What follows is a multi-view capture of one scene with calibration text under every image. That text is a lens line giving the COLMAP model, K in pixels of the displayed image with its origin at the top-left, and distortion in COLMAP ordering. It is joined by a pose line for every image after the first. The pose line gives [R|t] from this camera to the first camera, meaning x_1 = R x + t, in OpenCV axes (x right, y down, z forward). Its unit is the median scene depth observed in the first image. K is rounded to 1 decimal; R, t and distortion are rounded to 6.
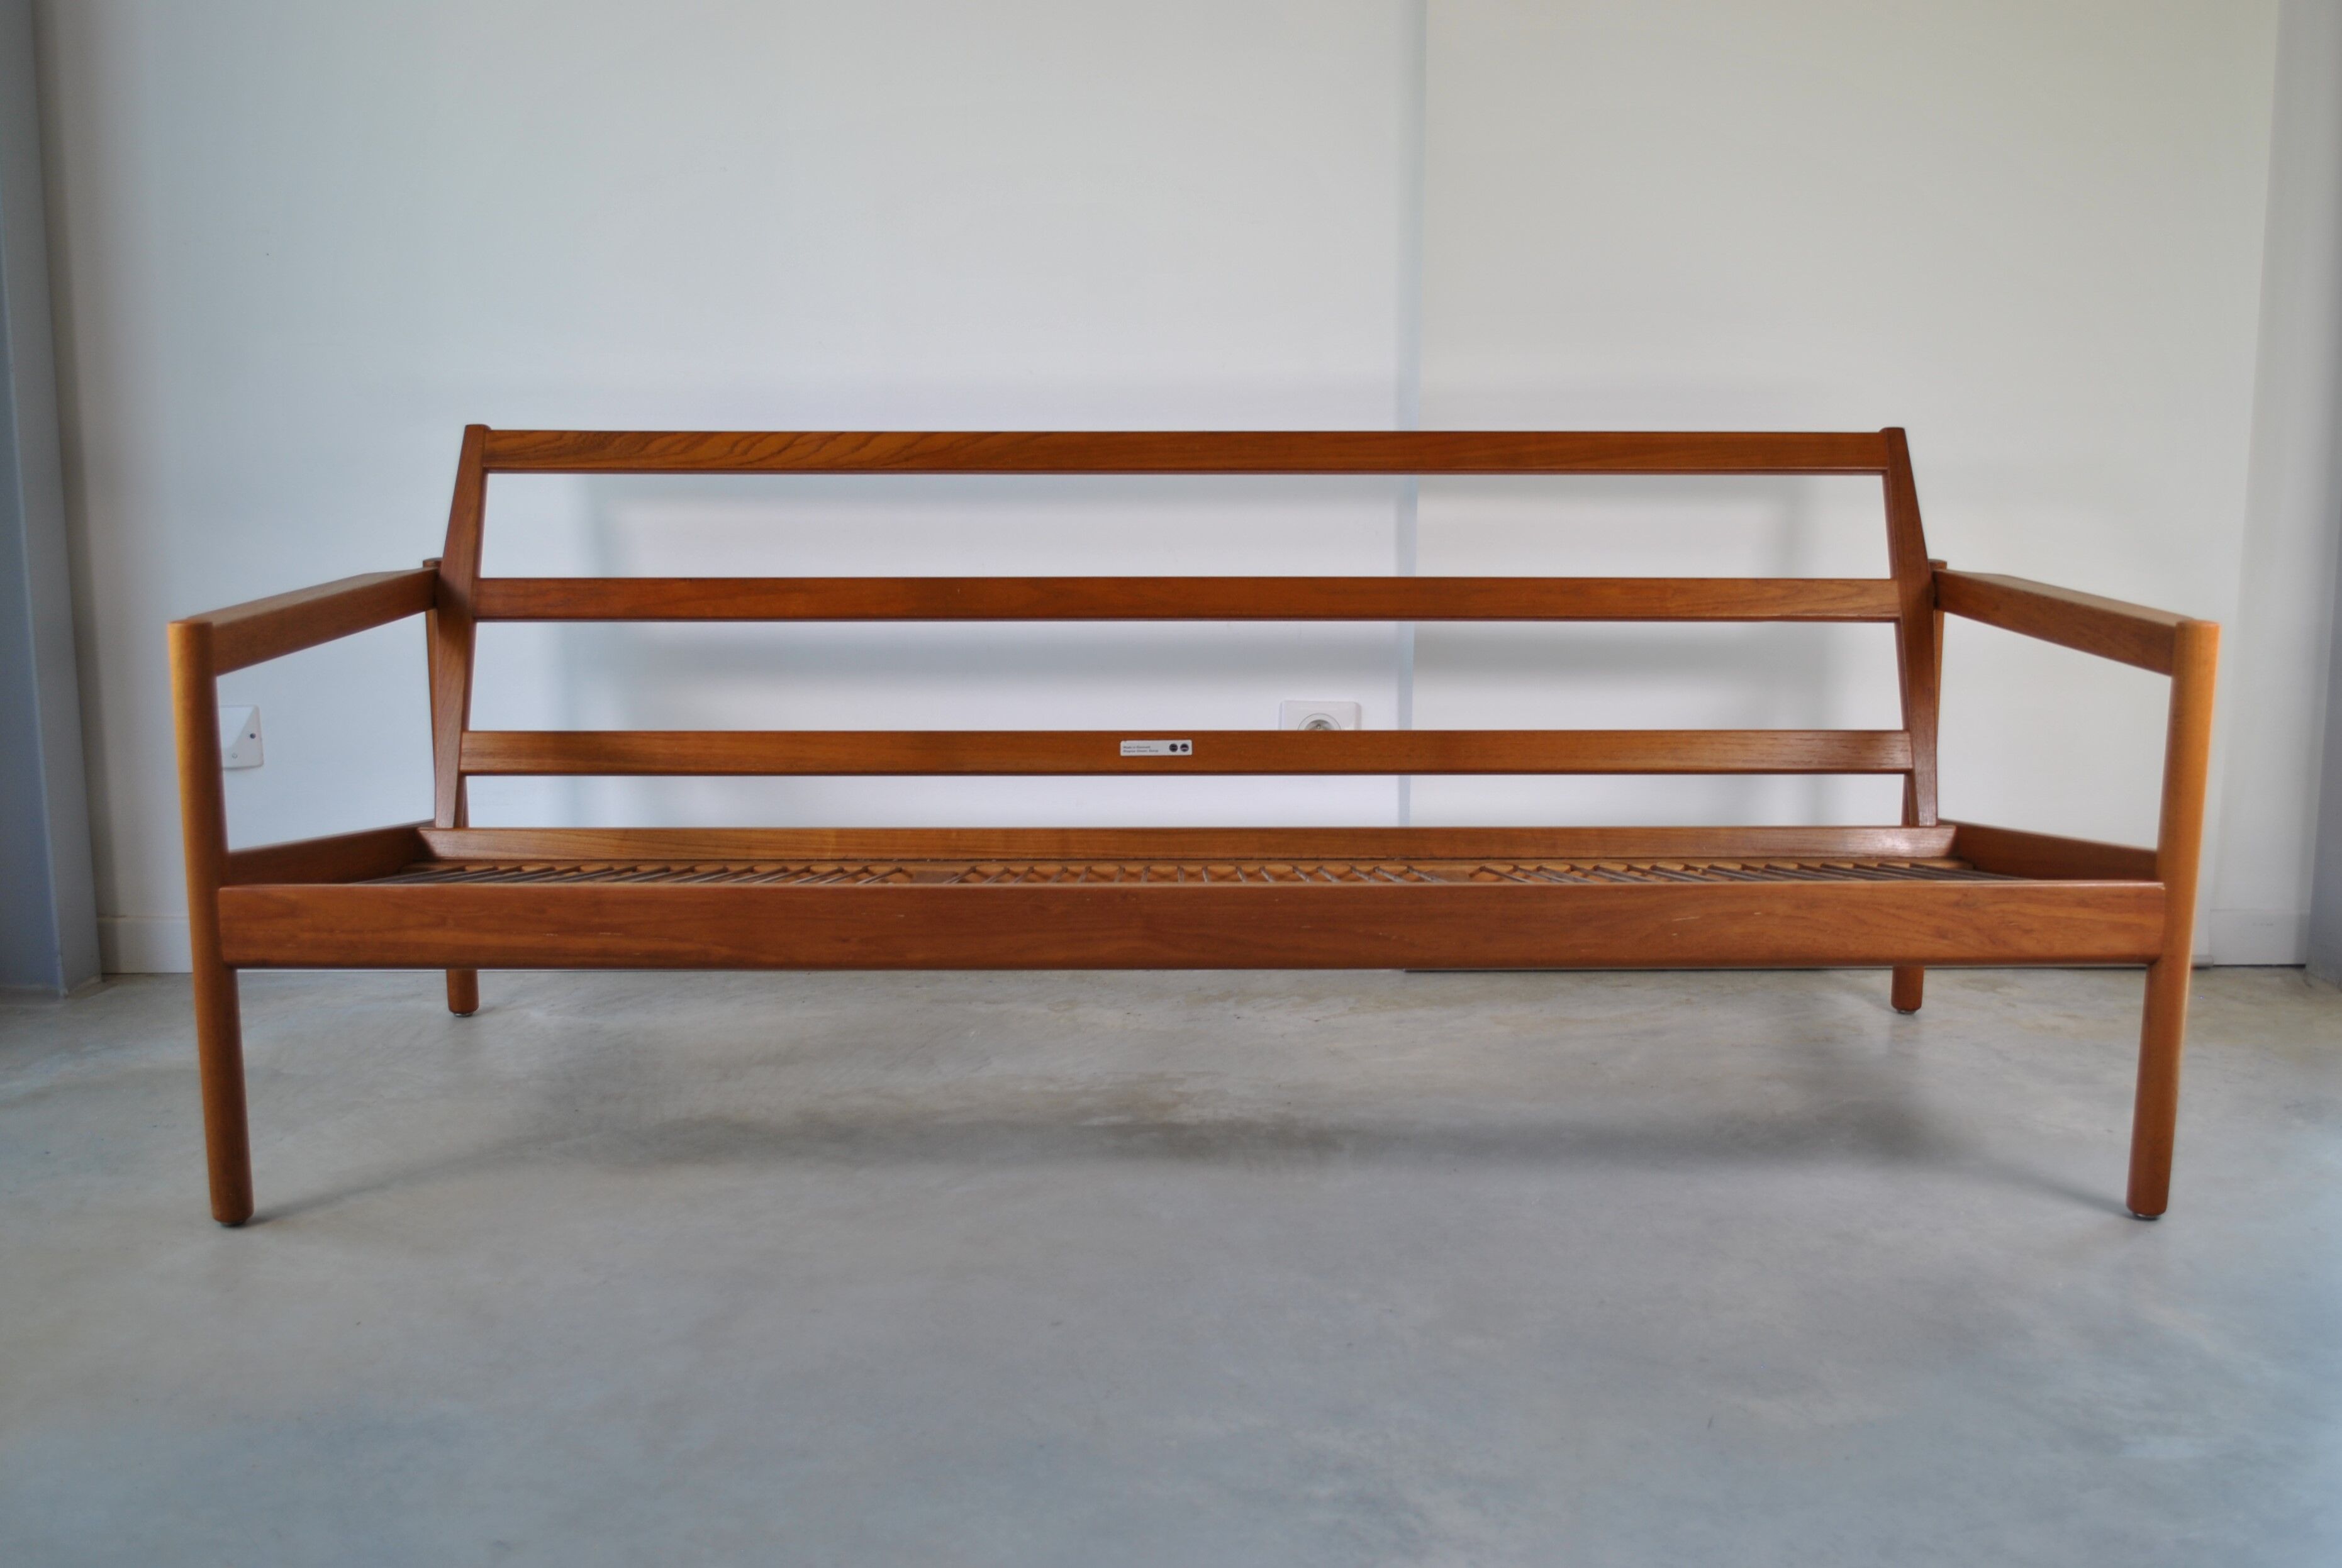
lens RADIAL K [[2316.9, 0, 1178.5], [0, 2316.9, 783.5], [0, 0, 1]] dist [-0.065196, -0.002369]
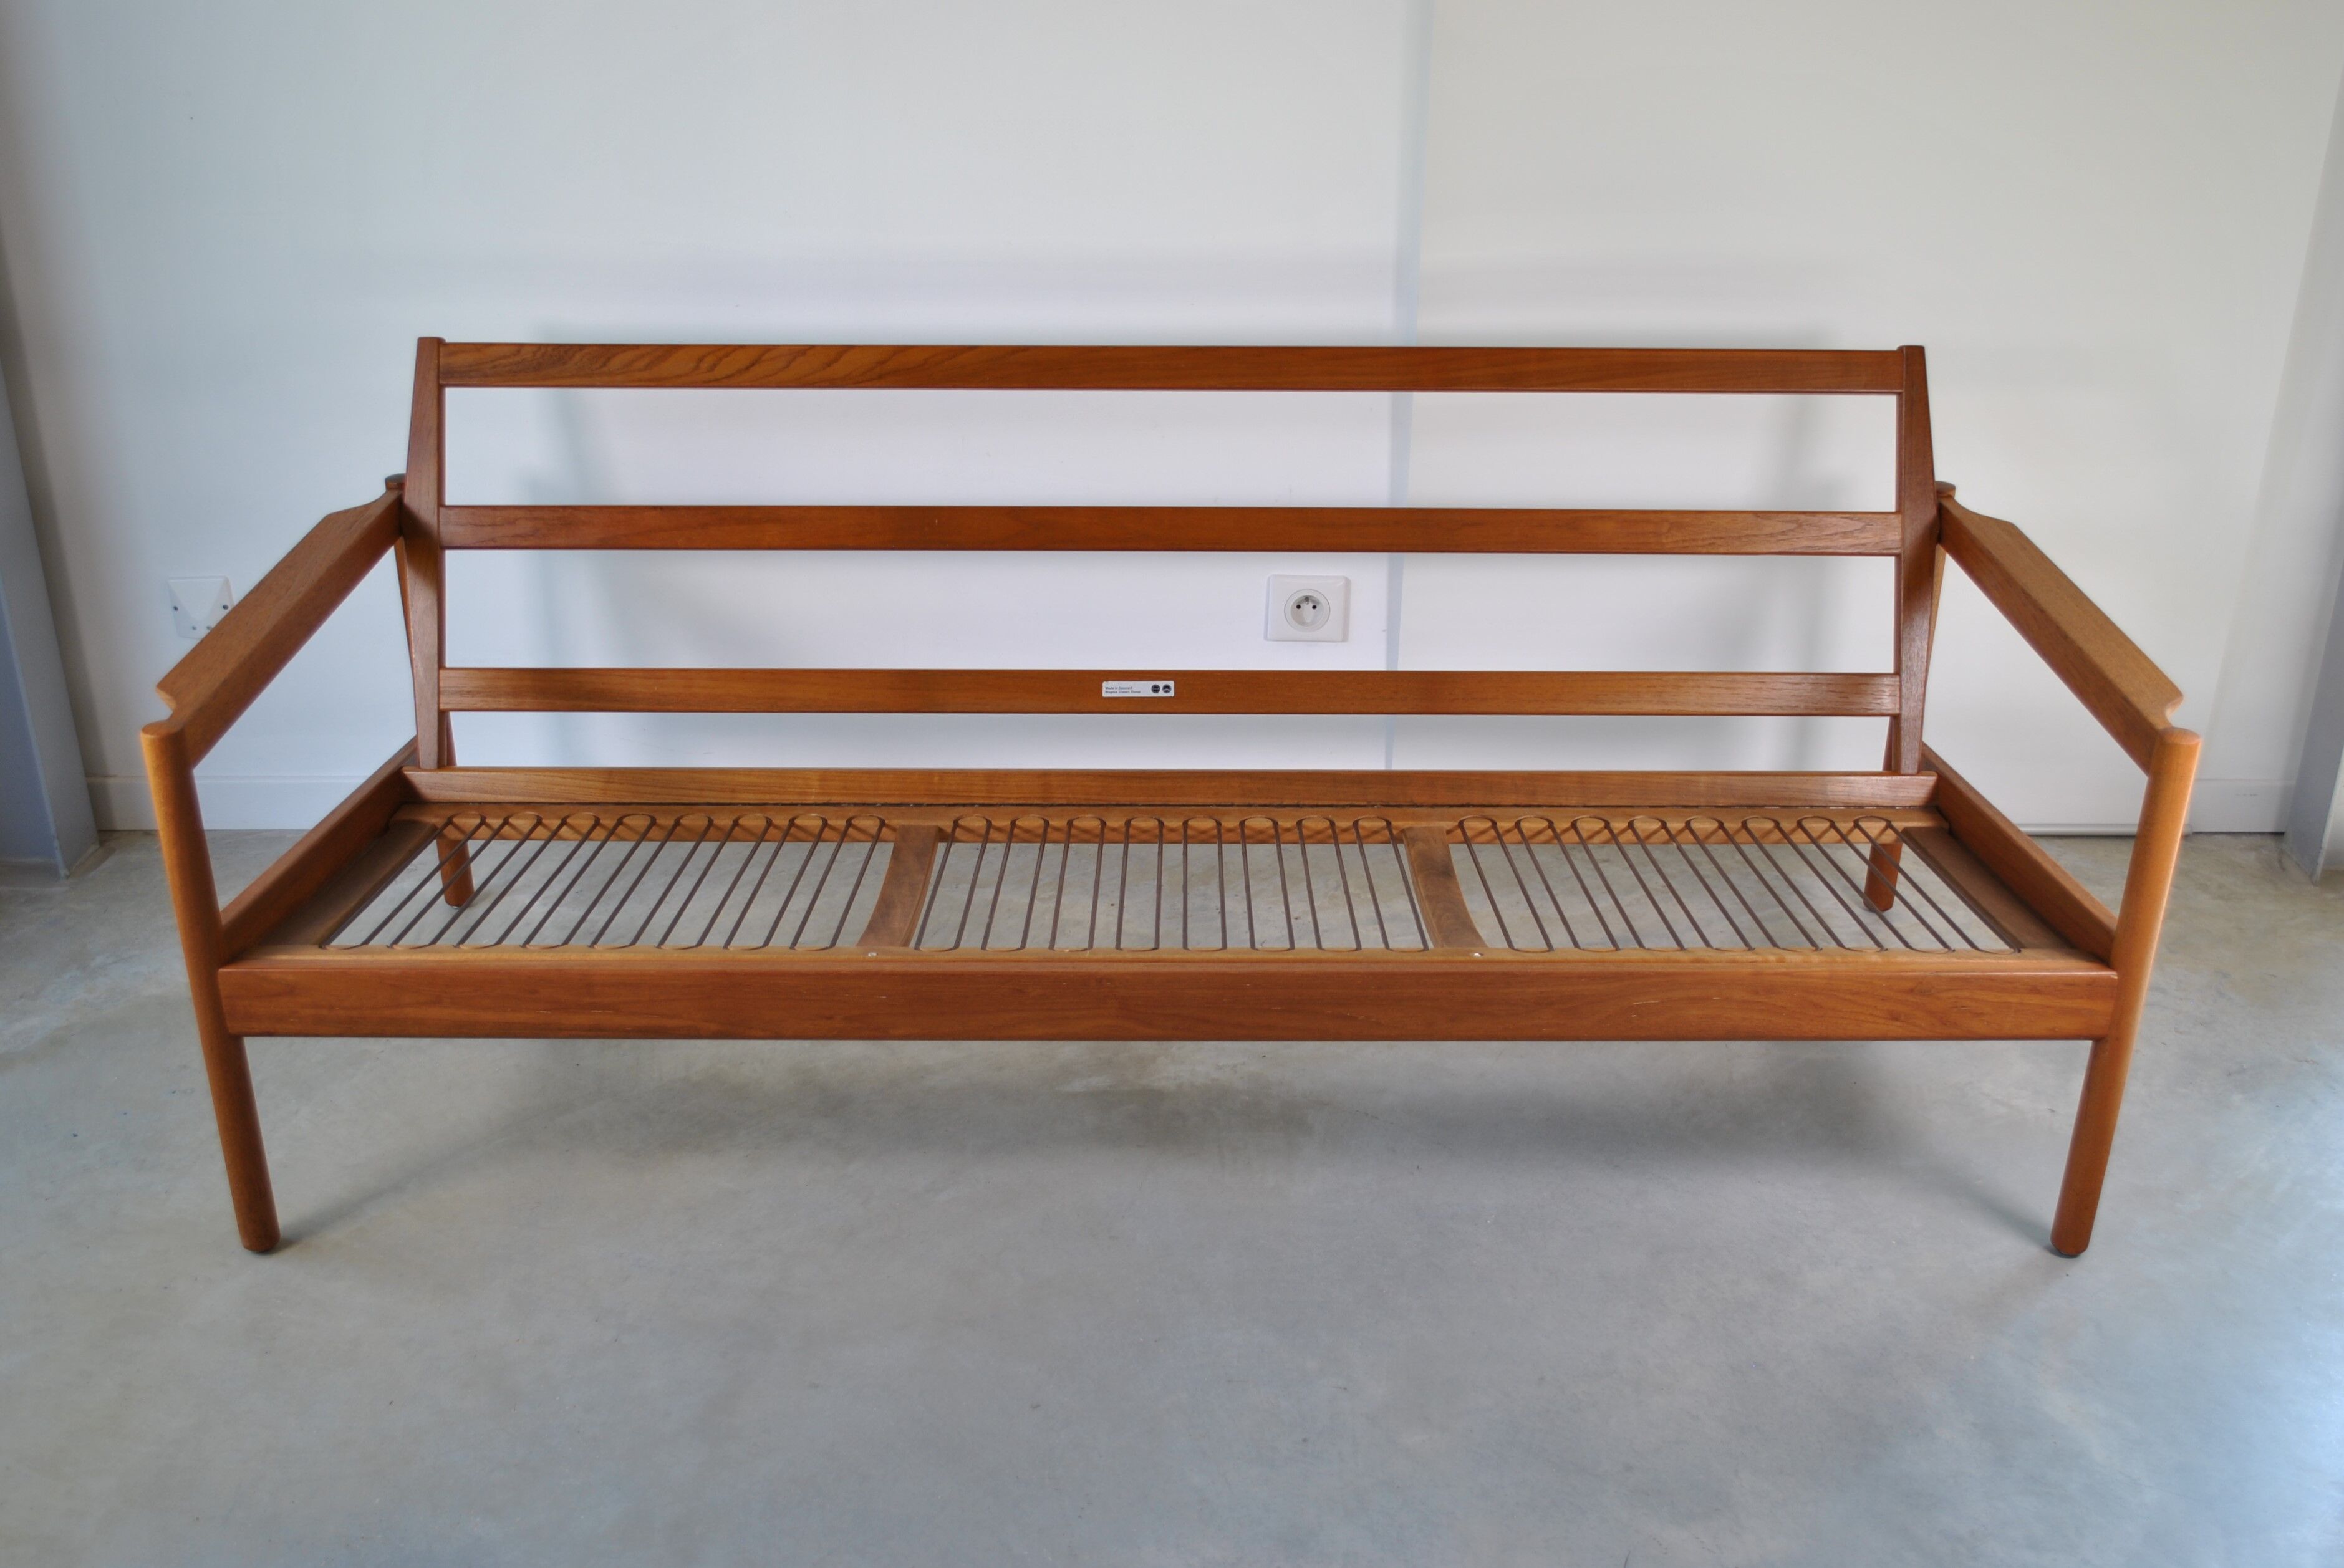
lens RADIAL K [[2380.3, 0, 1180.9], [0, 2380.3, 795.5], [0, 0, 1]] dist [-0.061631, 0.000932]
pose [[0.999967, 0.007816, -0.002054, 0.011071], [-0.006979, 0.963288, 0.268381, -0.245215], [0.004076, -0.268358, 0.963311, 0.004284]]
